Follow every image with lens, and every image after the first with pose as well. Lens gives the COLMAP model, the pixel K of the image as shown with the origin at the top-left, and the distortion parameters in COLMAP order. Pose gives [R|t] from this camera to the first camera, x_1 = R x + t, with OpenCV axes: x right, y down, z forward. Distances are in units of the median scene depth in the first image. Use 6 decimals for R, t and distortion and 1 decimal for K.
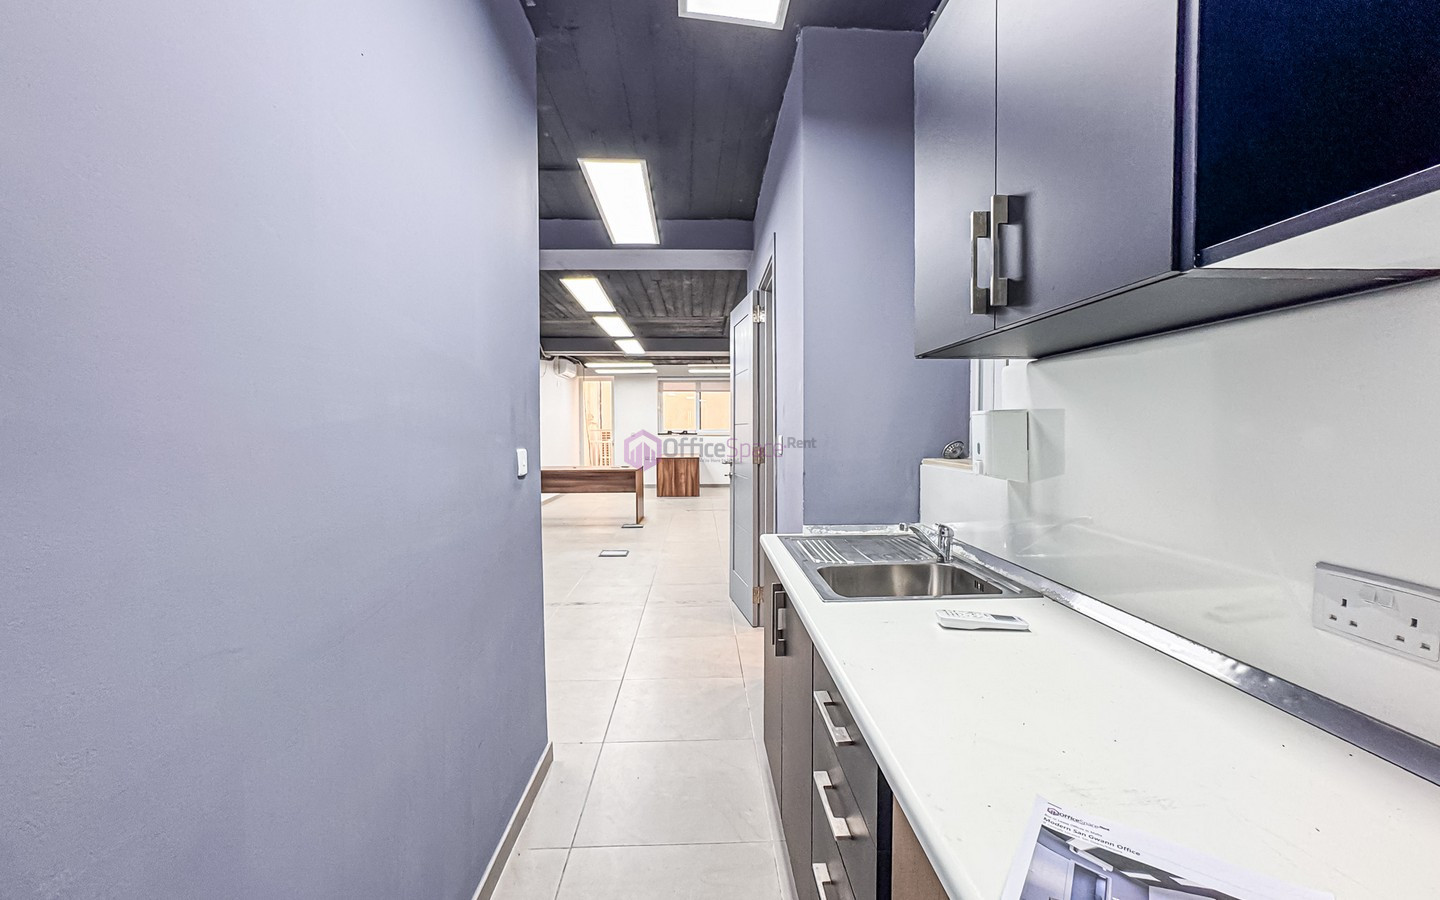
lens RADIAL K [[584.7, 0, 720.0], [0, 584.7, 450.0], [0, 0, 1]] dist [-0.002198, -0.000037]
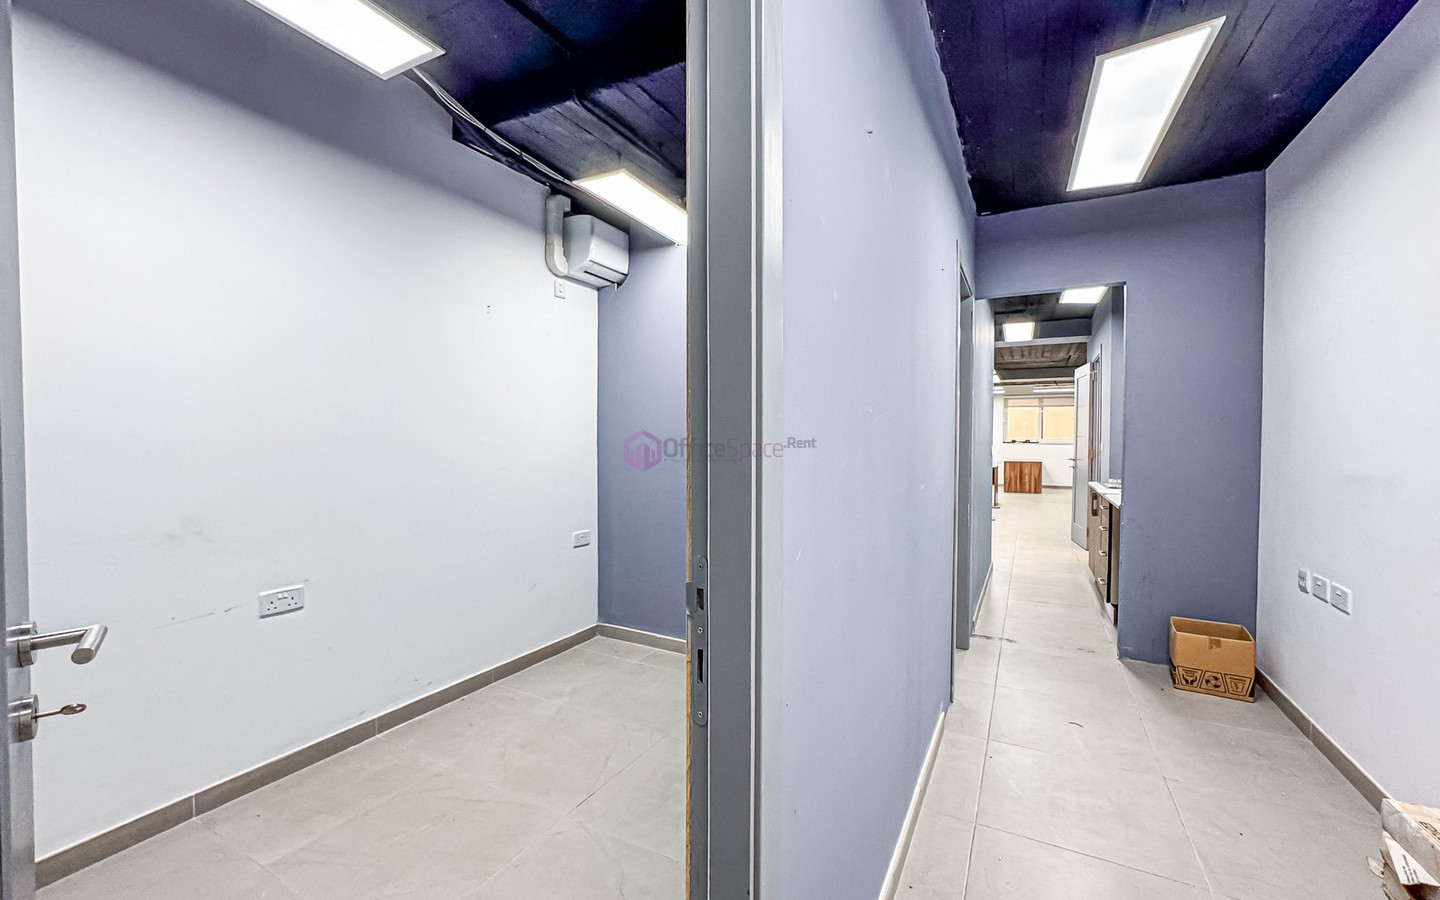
lens RADIAL K [[584.7, 0, 720.0], [0, 584.7, 450.0], [0, 0, 1]] dist [-0.002198, -0.000037]
pose [[0.866681, 0.017514, -0.498555, -0.010736], [-0.024505, 0.999672, -0.007483, 0.013834], [0.498260, 0.018702, 0.866826, -0.393962]]
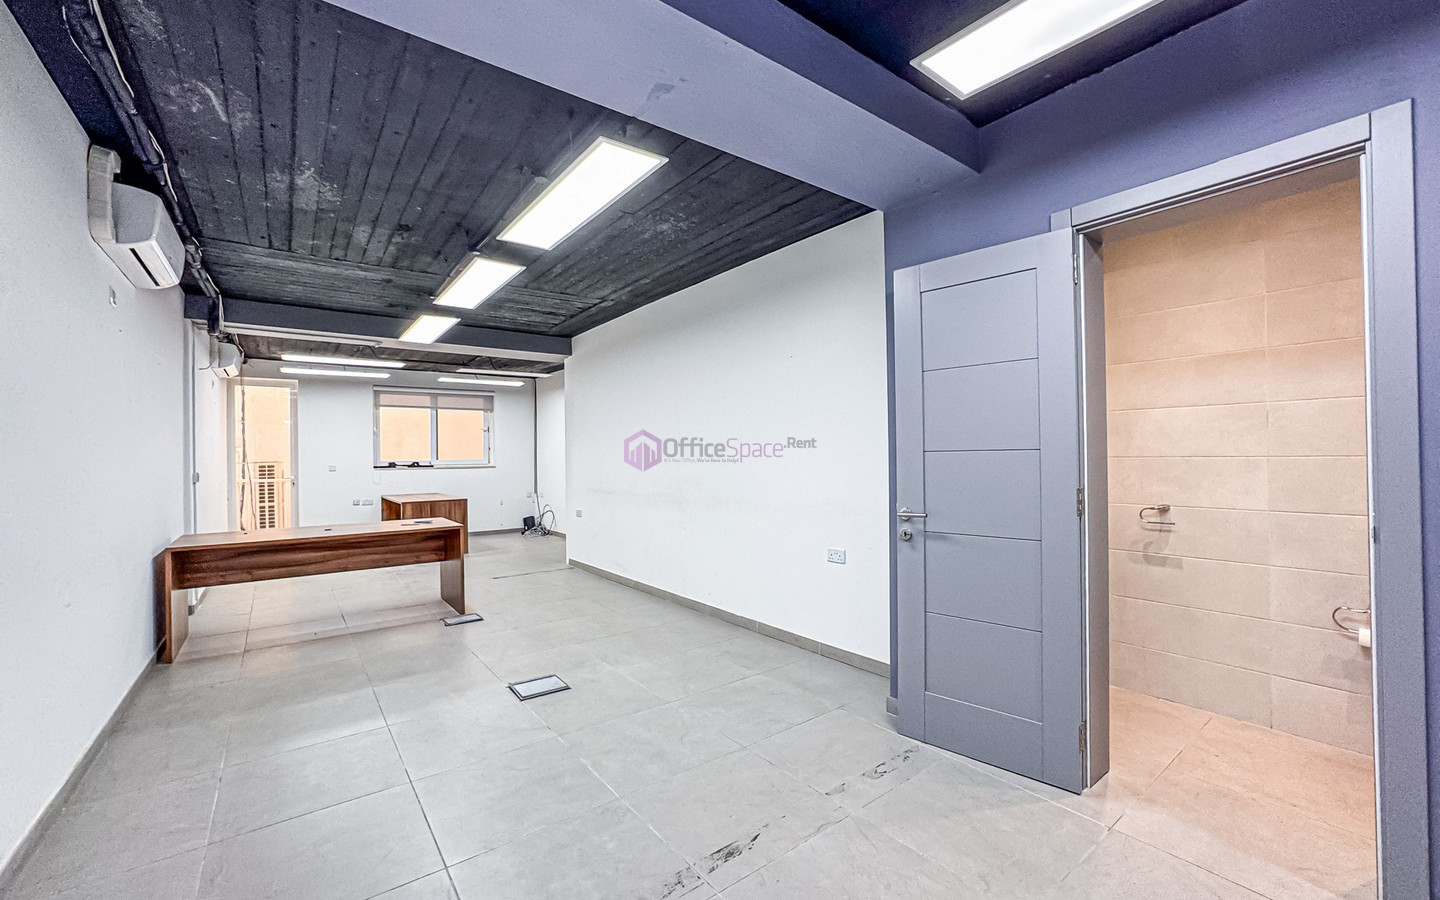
lens RADIAL K [[584.7, 0, 720.0], [0, 584.7, 450.0], [0, 0, 1]] dist [-0.002198, -0.000037]
pose [[0.824962, -0.000237, 0.565189, -0.180114], [0.027588, 0.998825, -0.039849, -0.009690], [-0.564515, 0.048466, 0.823999, 0.220617]]
